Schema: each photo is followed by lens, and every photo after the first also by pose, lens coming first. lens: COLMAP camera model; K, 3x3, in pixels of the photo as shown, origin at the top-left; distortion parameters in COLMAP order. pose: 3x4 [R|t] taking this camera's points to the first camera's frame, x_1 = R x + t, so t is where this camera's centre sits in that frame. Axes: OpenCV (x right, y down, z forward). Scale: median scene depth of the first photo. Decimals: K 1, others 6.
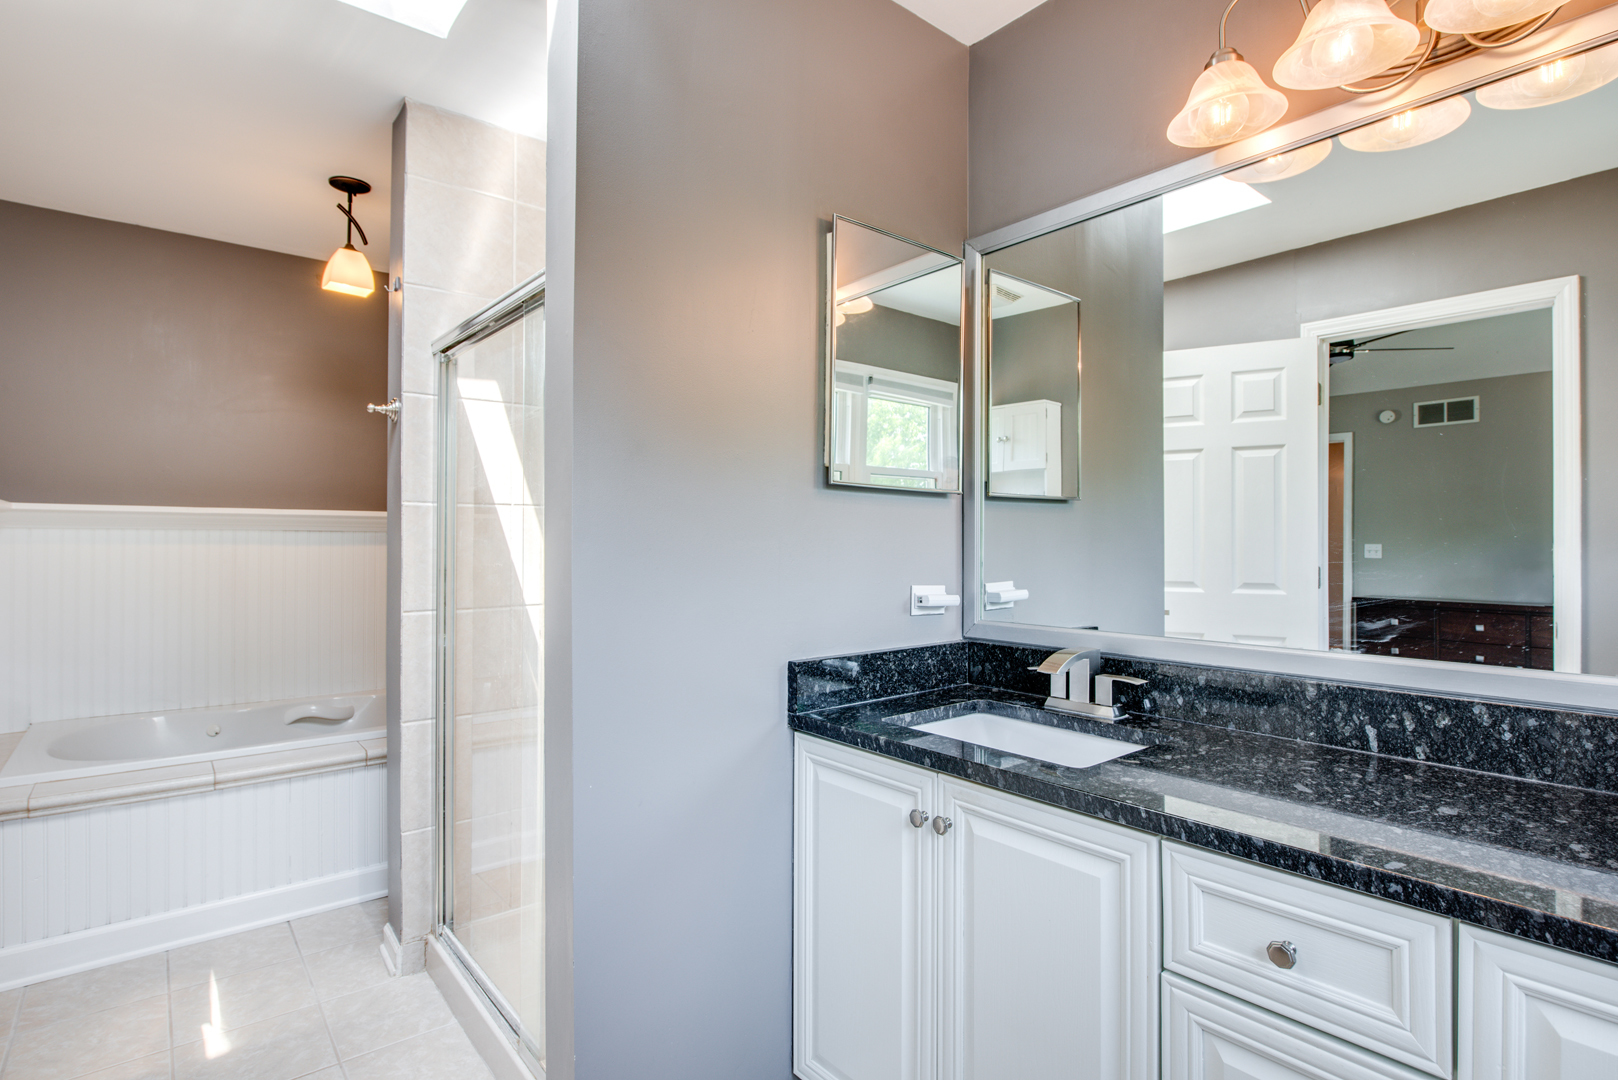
lens RADIAL K [[801.1, 0, 810.8], [0, 801.1, 534.6], [0, 0, 1]] dist [-0.004018, -0.001592]
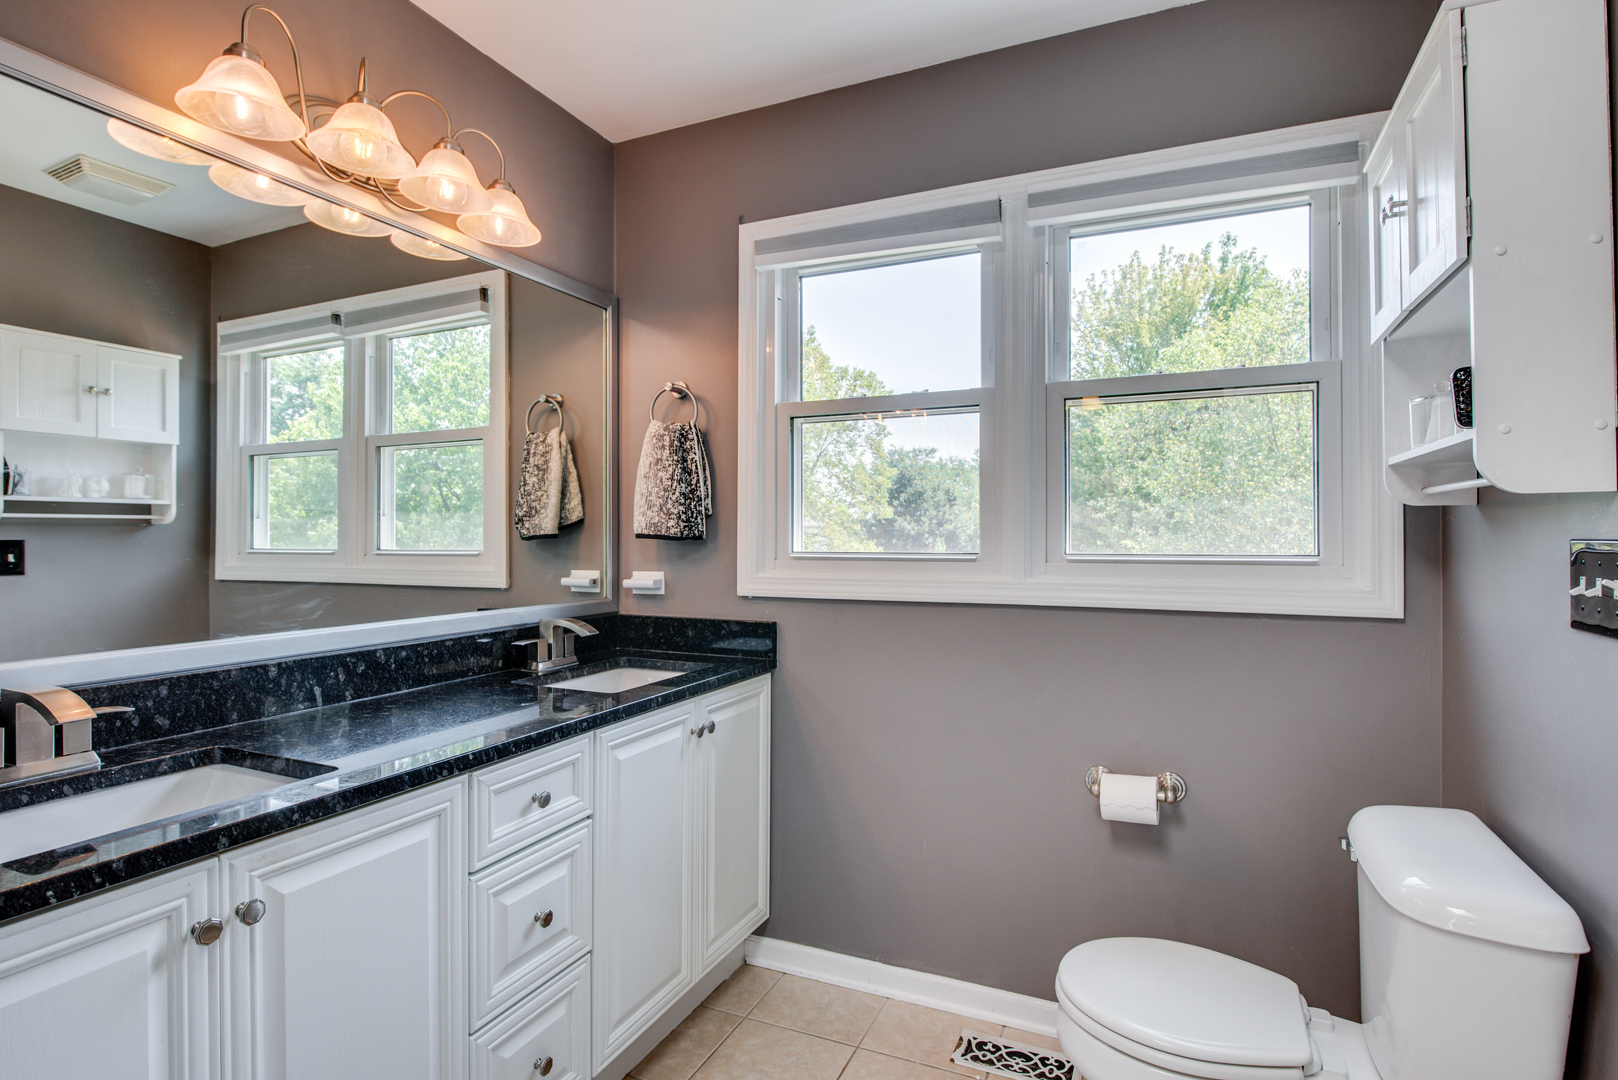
lens RADIAL K [[801.1, 0, 811.6], [0, 801.1, 536.1], [0, 0, 1]] dist [-0.004018, -0.001592]
pose [[-0.427821, -0.003160, 0.903858, -0.769086], [-0.011887, 0.999927, -0.002130, 0.000229], [-0.903785, -0.011655, -0.427828, 0.865815]]
